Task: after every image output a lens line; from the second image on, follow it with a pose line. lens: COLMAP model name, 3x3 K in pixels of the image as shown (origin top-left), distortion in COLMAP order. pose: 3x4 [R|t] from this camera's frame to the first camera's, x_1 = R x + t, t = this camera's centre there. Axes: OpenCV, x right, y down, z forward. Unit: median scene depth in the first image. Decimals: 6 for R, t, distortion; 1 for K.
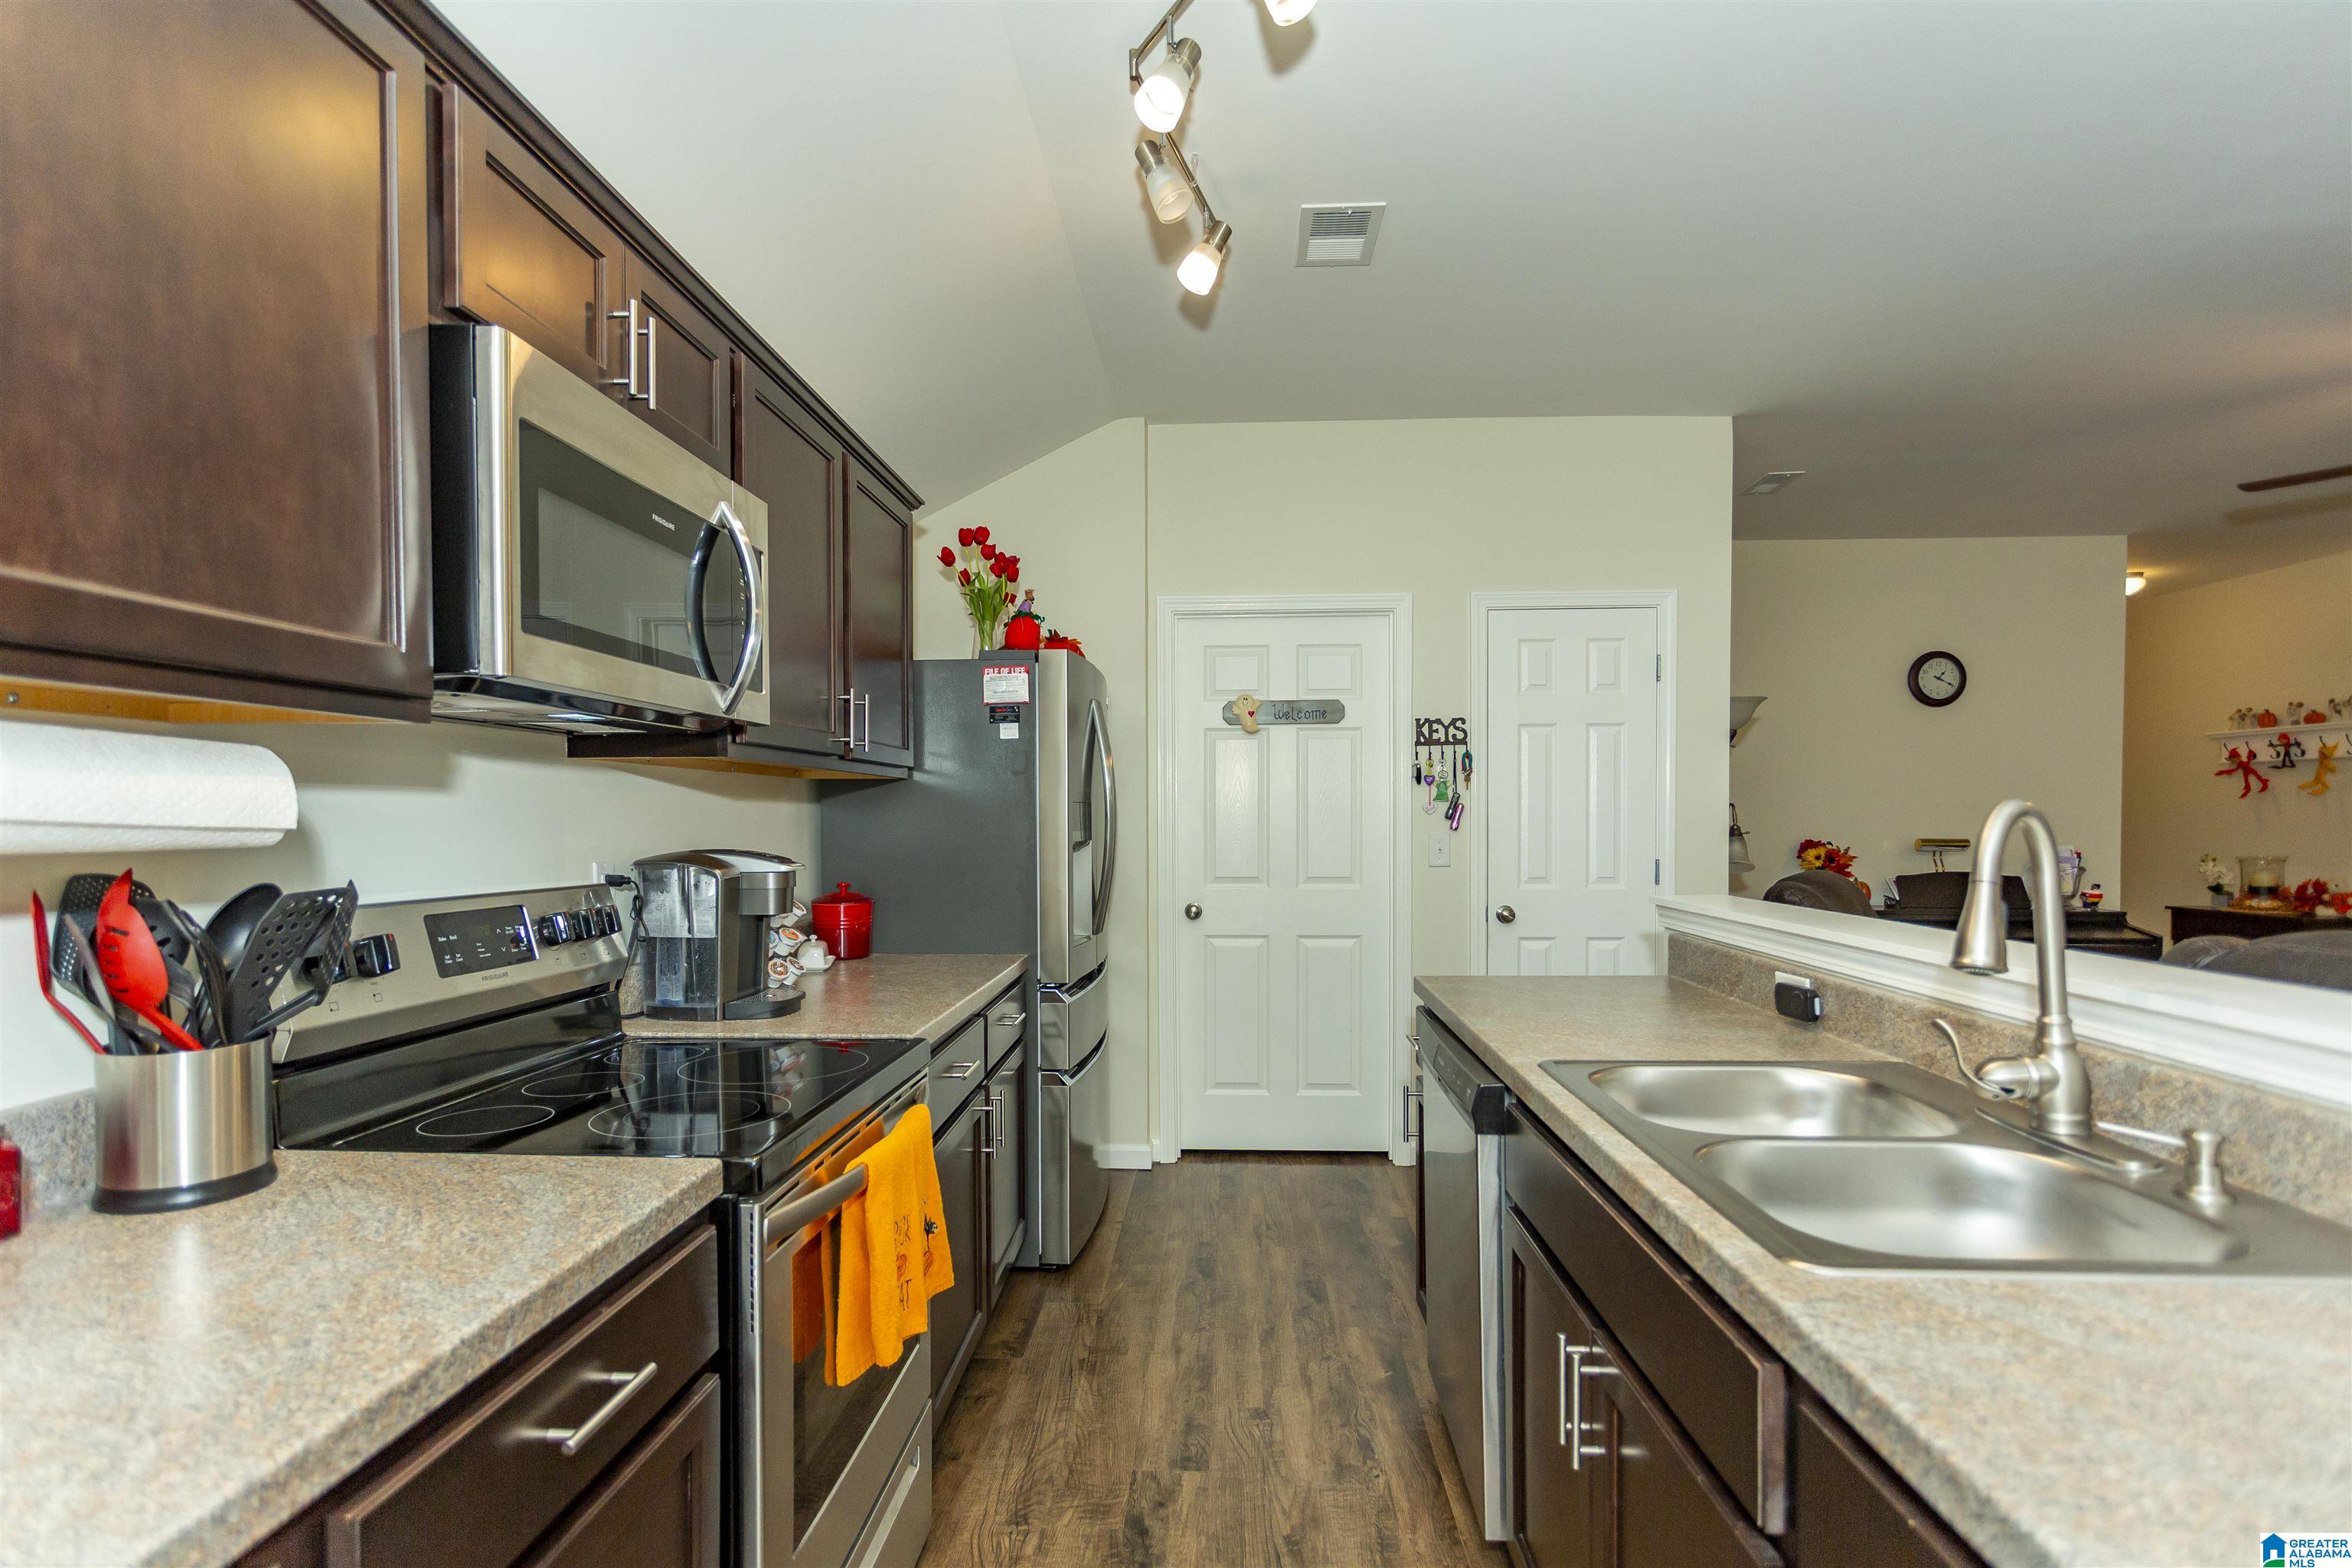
lens RADIAL K [[1130.1, 0, 1167.1], [0, 1130.1, 836.3], [0, 0, 1]] dist [0.001310, 0.002478]
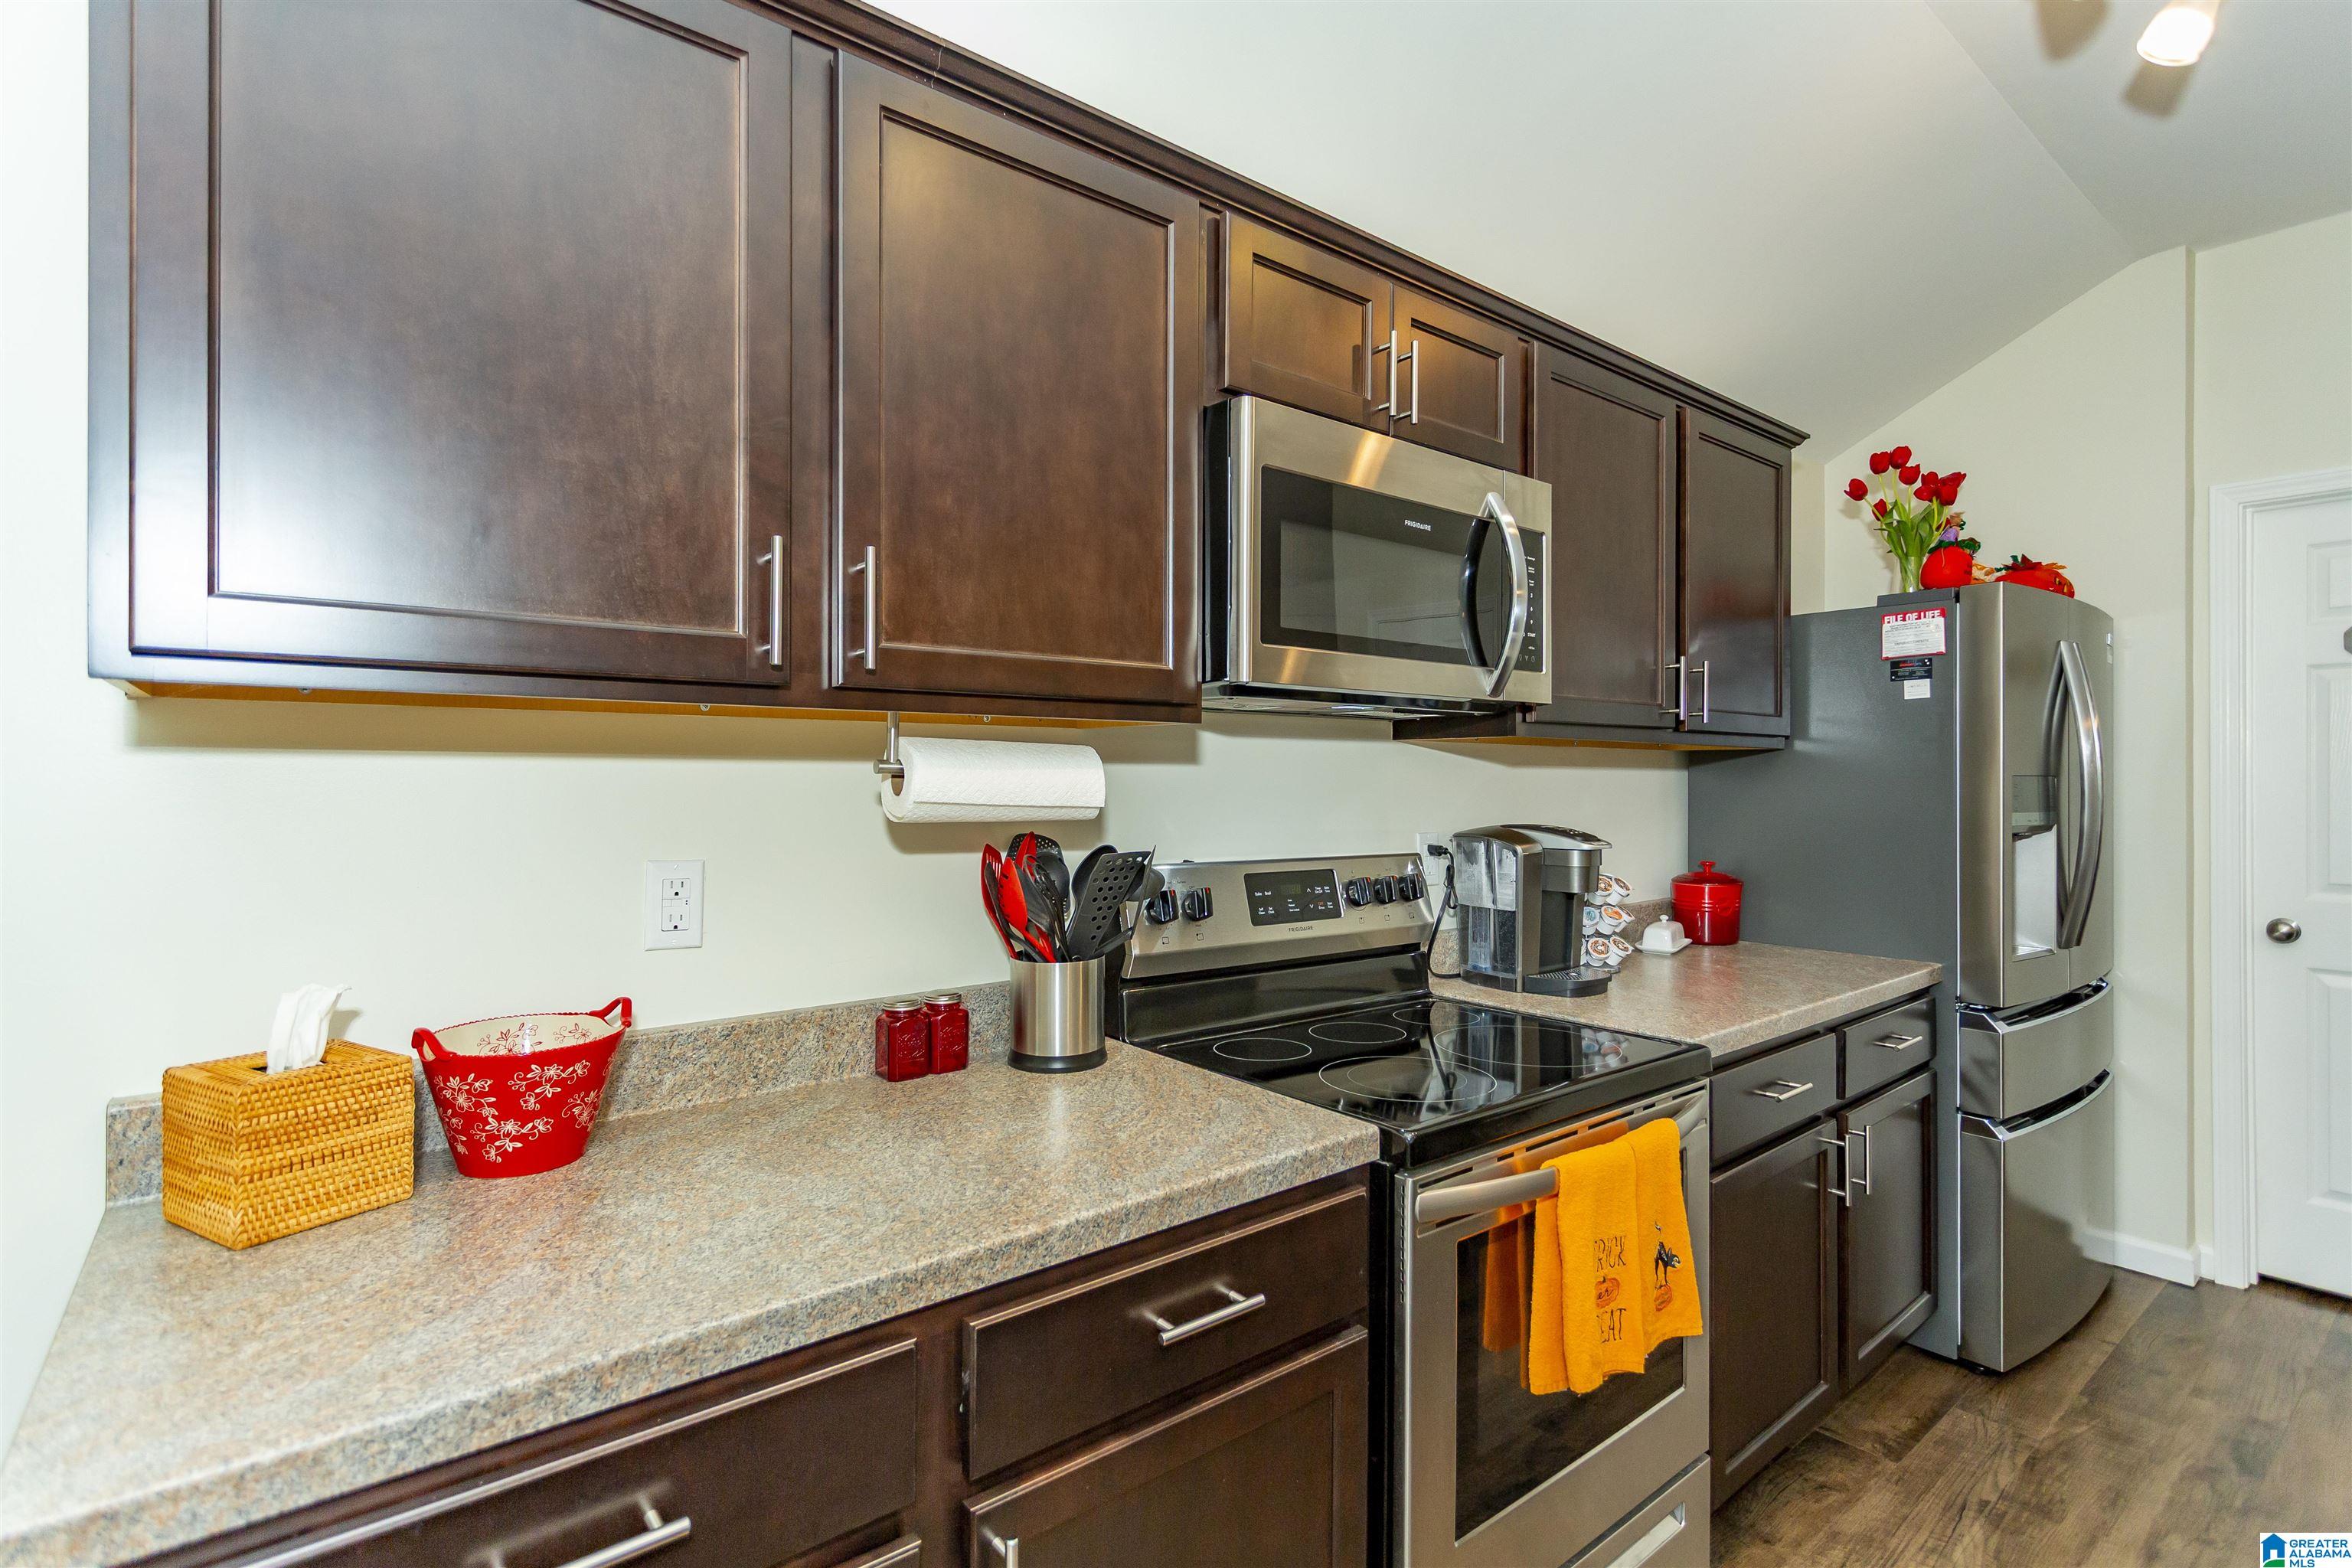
lens RADIAL K [[1130.1, 0, 1209.0], [0, 1130.1, 769.1], [0, 0, 1]] dist [0.001310, 0.002478]
pose [[0.682138, 0.001875, -0.731221, 0.094863], [-0.019383, 0.999692, -0.015518, -0.010494], [0.730966, 0.024759, 0.681964, 0.053651]]
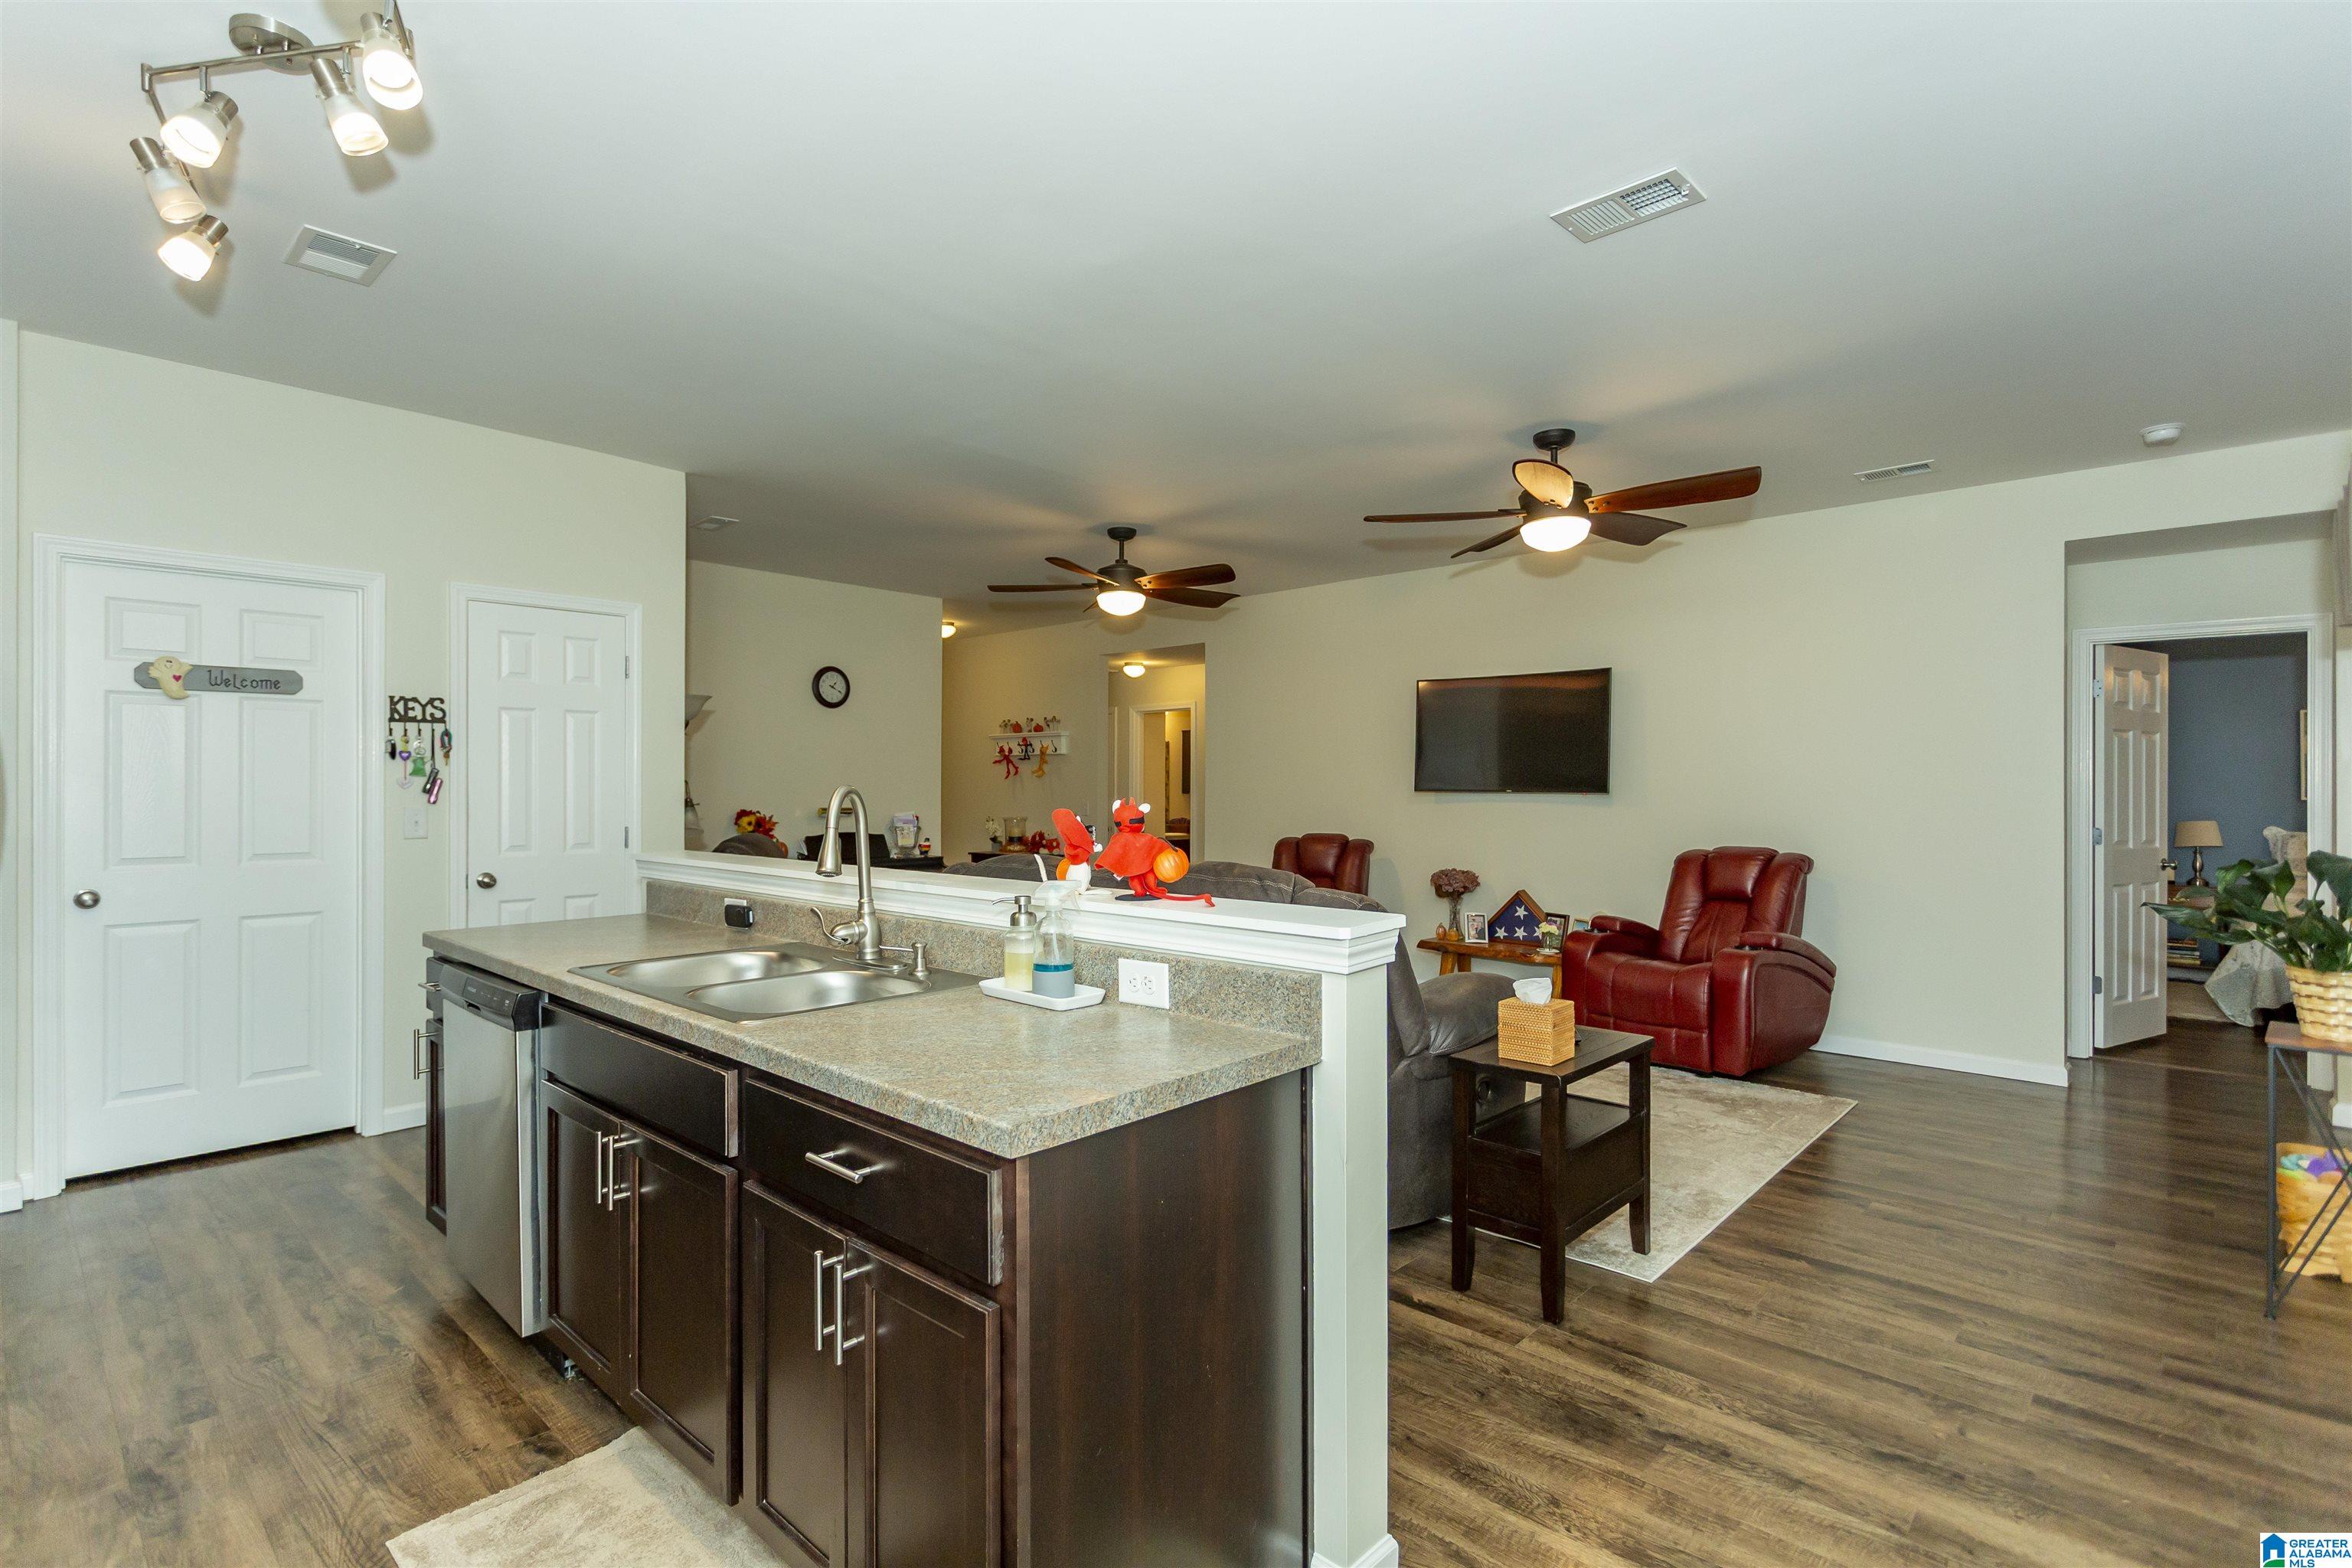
lens RADIAL K [[1130.1, 0, 1157.3], [0, 1130.1, 787.2], [0, 0, 1]] dist [0.001310, 0.002478]
pose [[0.645237, 0.003988, 0.763972, -0.128925], [0.010974, 0.999835, -0.014487, 0.002022], [-0.763904, 0.017731, 0.645086, -0.220879]]
